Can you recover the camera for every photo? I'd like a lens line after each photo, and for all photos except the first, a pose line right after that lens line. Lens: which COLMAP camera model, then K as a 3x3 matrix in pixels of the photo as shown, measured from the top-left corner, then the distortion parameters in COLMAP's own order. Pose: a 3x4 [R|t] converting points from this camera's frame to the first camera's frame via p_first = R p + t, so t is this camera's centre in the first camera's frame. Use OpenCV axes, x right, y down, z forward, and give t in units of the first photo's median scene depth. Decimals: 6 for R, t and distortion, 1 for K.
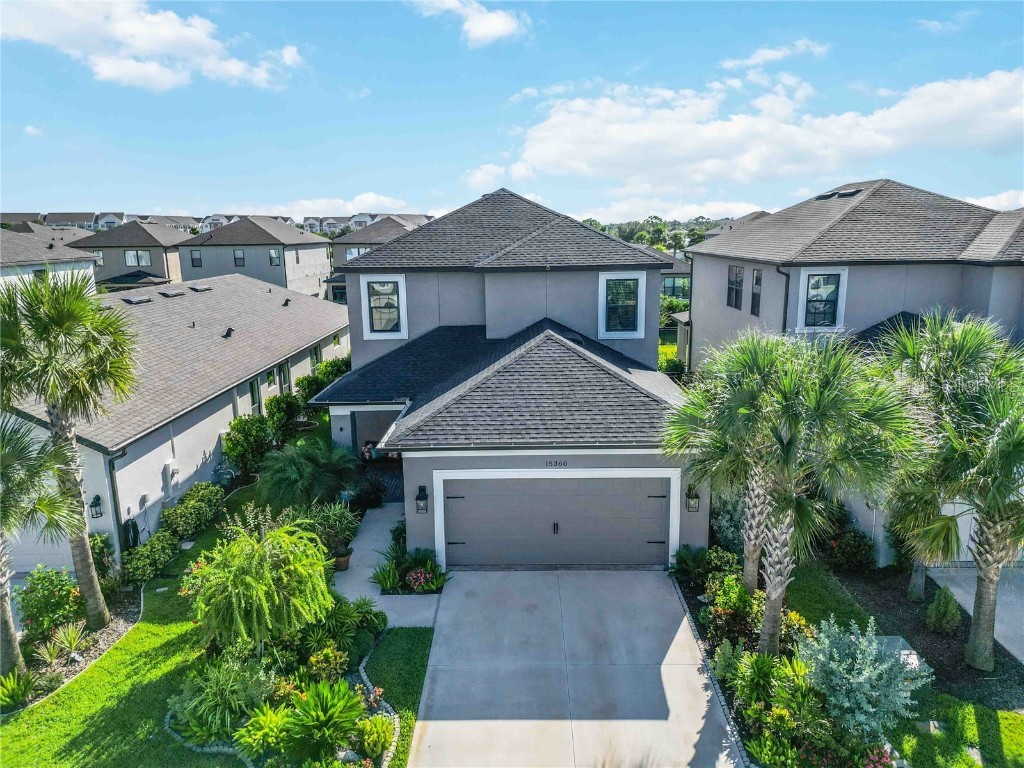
lens RADIAL K [[718.1, 0, 512.0], [0, 718.1, 384.0], [0, 0, 1]] dist [0.056784, -0.051288]
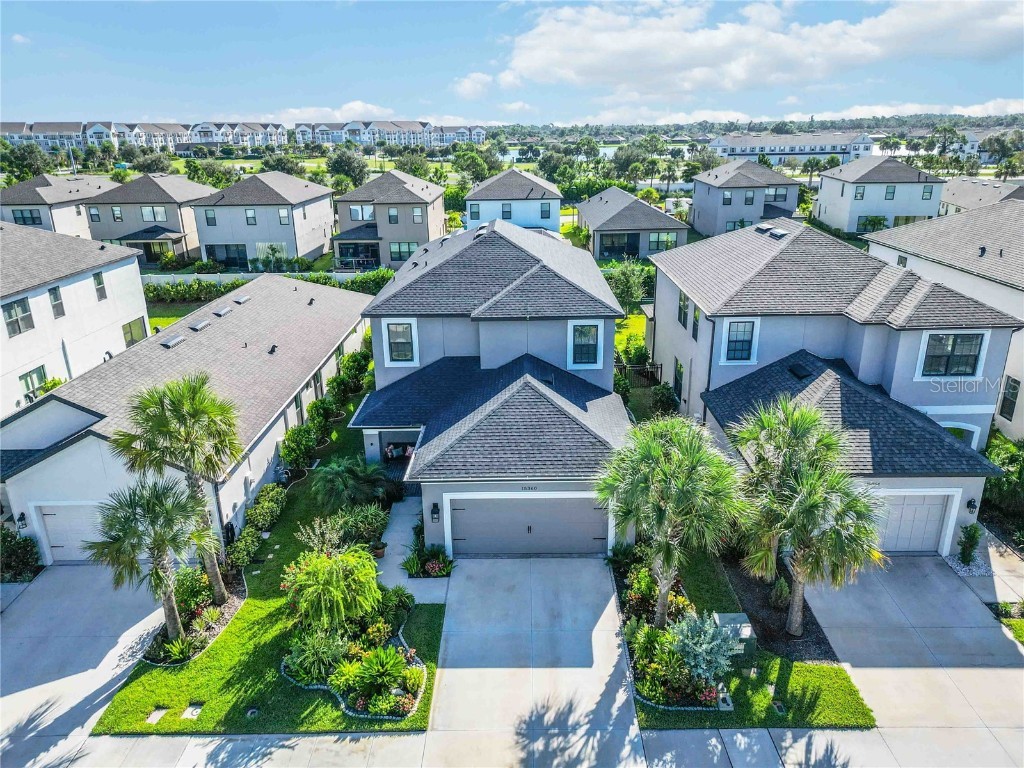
lens RADIAL K [[718.1, 0, 512.0], [0, 718.1, 384.0], [0, 0, 1]] dist [0.056784, -0.051288]
pose [[0.999997, -0.001691, 0.001727, 0.025791], [0.001457, 0.991821, 0.127629, -0.280402], [-0.001929, -0.127626, 0.991820, -0.392913]]
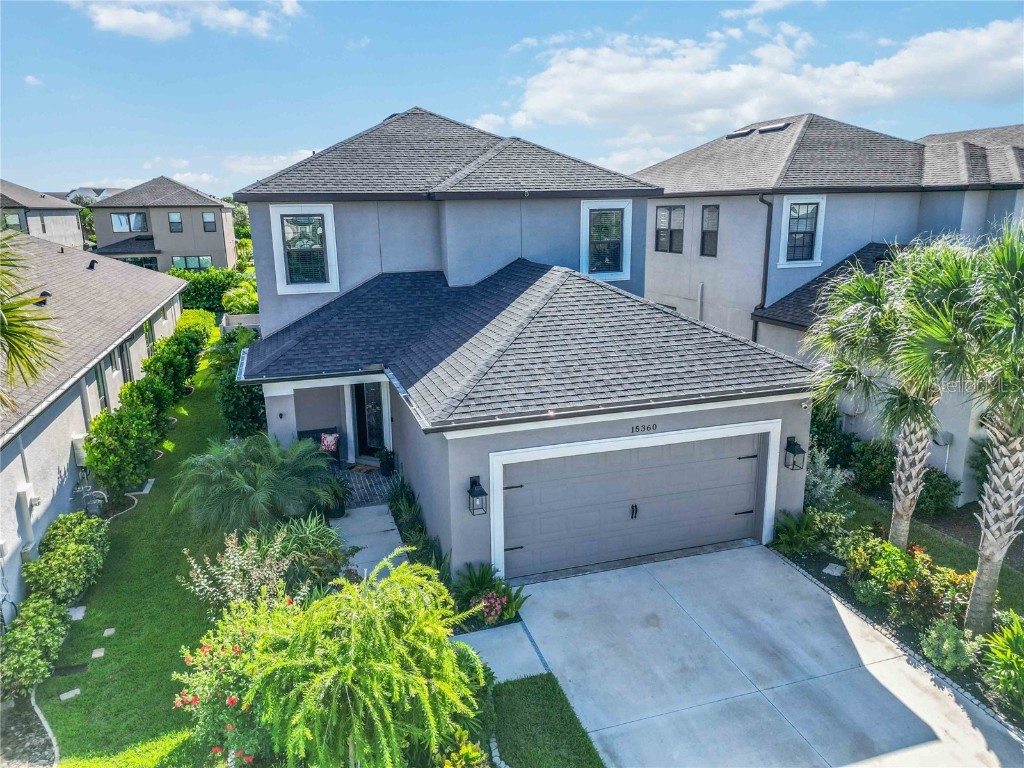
lens RADIAL K [[718.1, 0, 512.0], [0, 718.1, 384.0], [0, 0, 1]] dist [0.056784, -0.051288]
pose [[0.947931, -0.075815, 0.309319, -0.309792], [0.067899, 0.997032, 0.036293, 0.027094], [-0.311152, -0.013401, 0.950266, 0.317732]]
